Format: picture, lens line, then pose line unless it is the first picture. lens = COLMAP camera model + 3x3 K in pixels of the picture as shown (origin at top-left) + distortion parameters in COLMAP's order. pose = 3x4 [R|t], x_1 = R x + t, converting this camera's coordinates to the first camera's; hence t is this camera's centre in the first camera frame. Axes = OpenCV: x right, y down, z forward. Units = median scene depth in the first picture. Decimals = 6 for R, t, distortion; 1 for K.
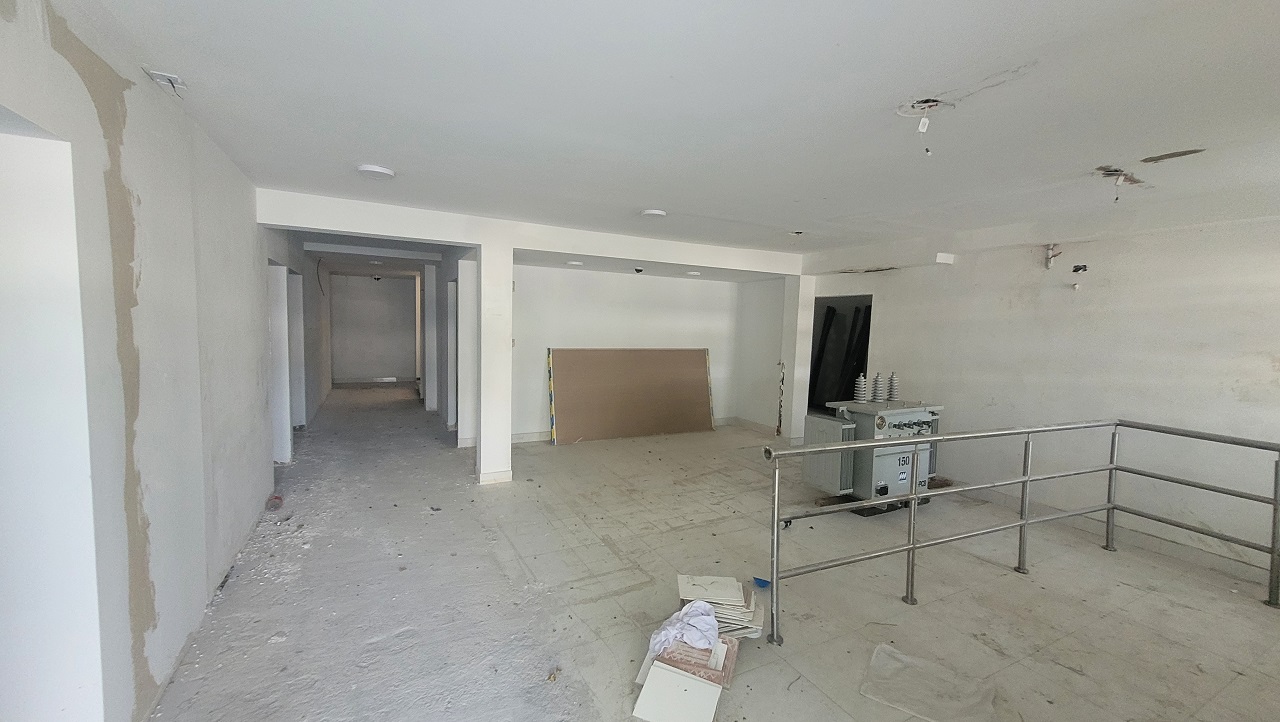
lens RADIAL K [[500.3, 0, 640.0], [0, 500.3, 362.1], [0, 0, 1]] dist [-0.001503, -0.000344]
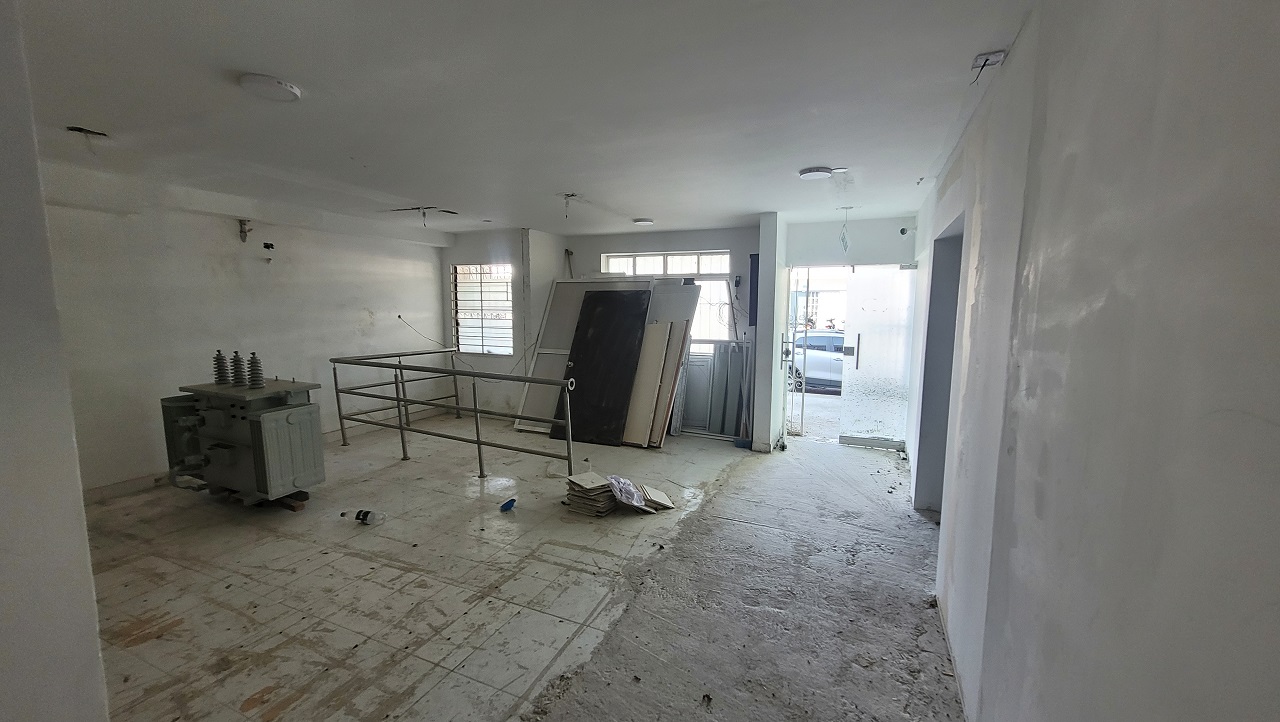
lens RADIAL K [[500.3, 0, 640.0], [0, 500.3, 360.1], [0, 0, 1]] dist [-0.001503, -0.000344]
pose [[-0.621652, -0.121081, 0.773879, -0.652514], [0.035946, 0.982530, 0.182602, -0.102668], [-0.782468, 0.141333, -0.606439, 1.056814]]
